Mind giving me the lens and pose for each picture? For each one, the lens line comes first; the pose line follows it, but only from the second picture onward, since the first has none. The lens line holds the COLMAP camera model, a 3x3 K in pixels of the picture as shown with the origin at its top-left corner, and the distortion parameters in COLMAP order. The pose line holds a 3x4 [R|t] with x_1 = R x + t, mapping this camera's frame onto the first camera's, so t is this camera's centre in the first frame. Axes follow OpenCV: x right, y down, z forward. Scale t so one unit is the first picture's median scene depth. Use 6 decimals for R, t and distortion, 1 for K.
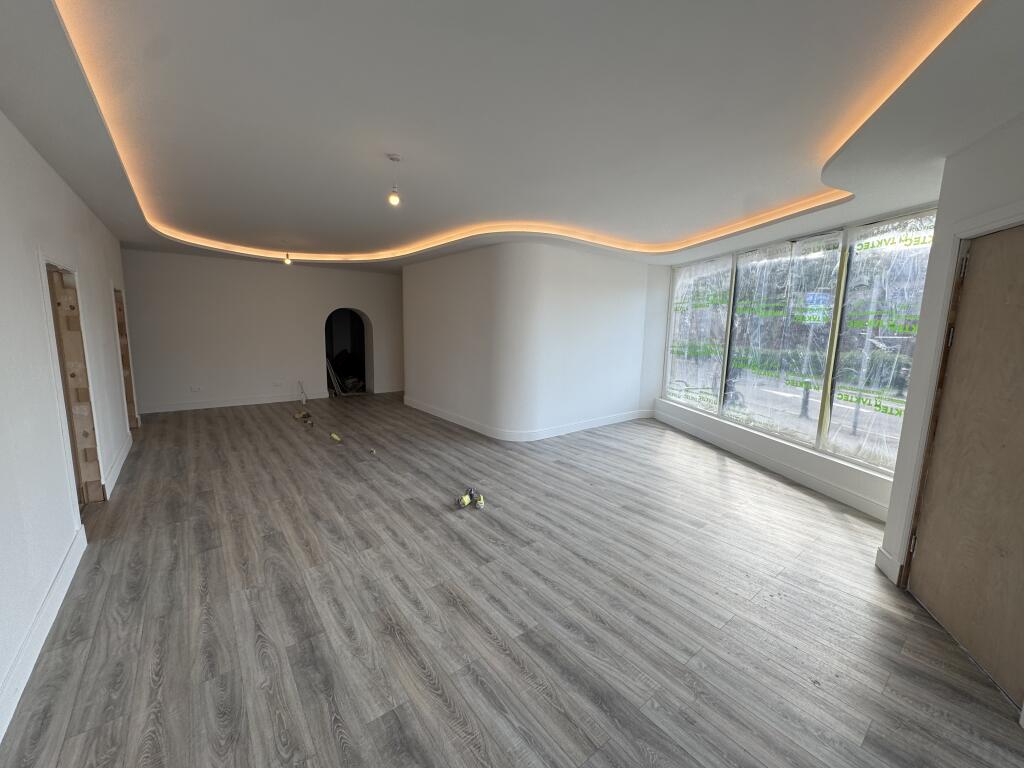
lens RADIAL K [[407.3, 0, 512.0], [0, 407.3, 384.0], [0, 0, 1]] dist [-0.000134, 0.000252]
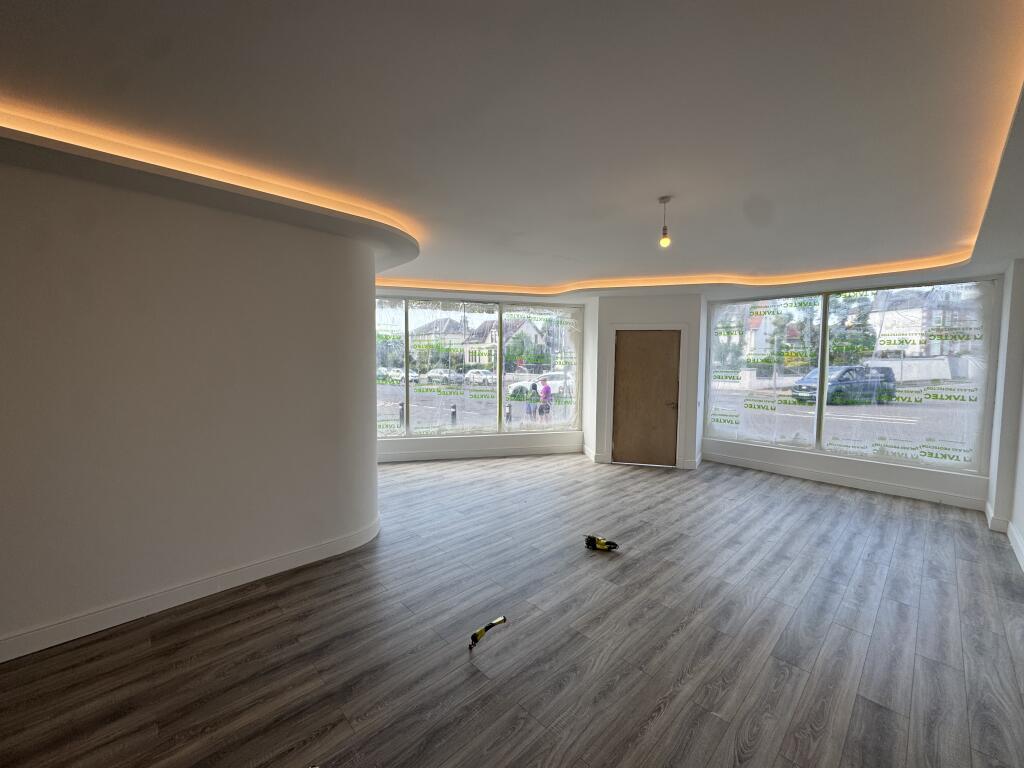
lens RADIAL K [[407.3, 0, 512.0], [0, 407.3, 384.0], [0, 0, 1]] dist [-0.000134, 0.000252]
pose [[-0.094251, -0.082203, 0.992149, -1.007232], [0.132404, 0.986697, 0.094329, -0.211734], [-0.986705, 0.140255, -0.082113, 1.207733]]
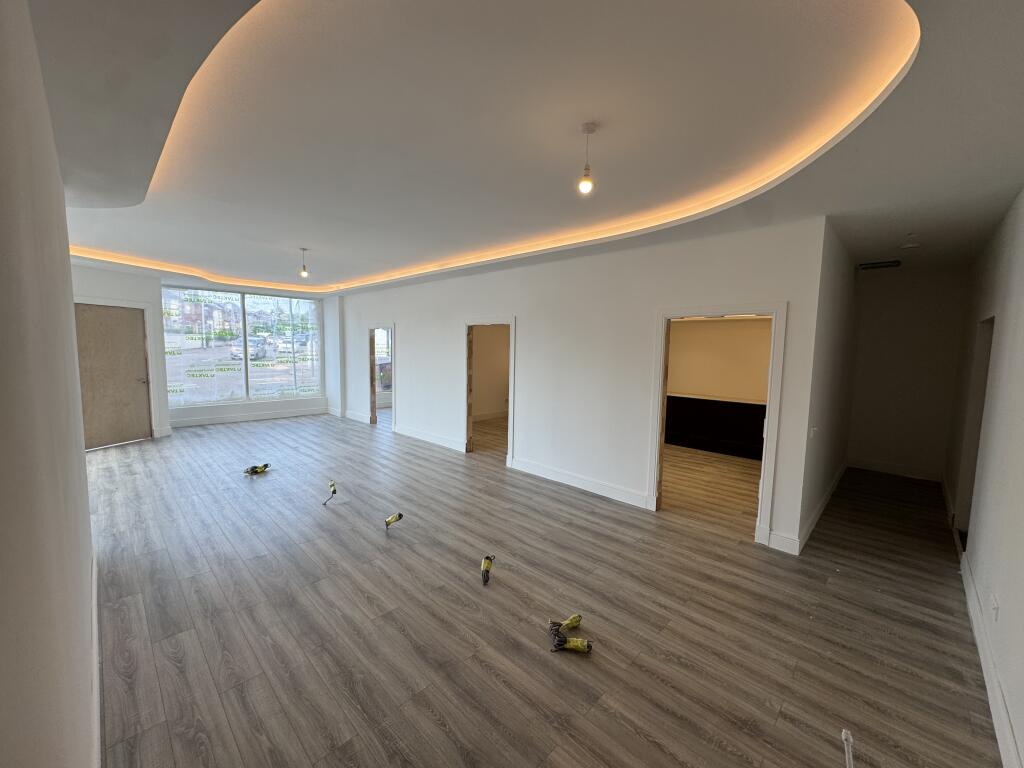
lens RADIAL K [[407.3, 0, 512.0], [0, 407.3, 384.0], [0, 0, 1]] dist [-0.000134, 0.000252]
pose [[-0.991025, -0.026796, -0.130964, -0.764718], [-0.057051, 0.970782, 0.233082, -0.367235], [0.120892, 0.238462, -0.963598, 2.327708]]
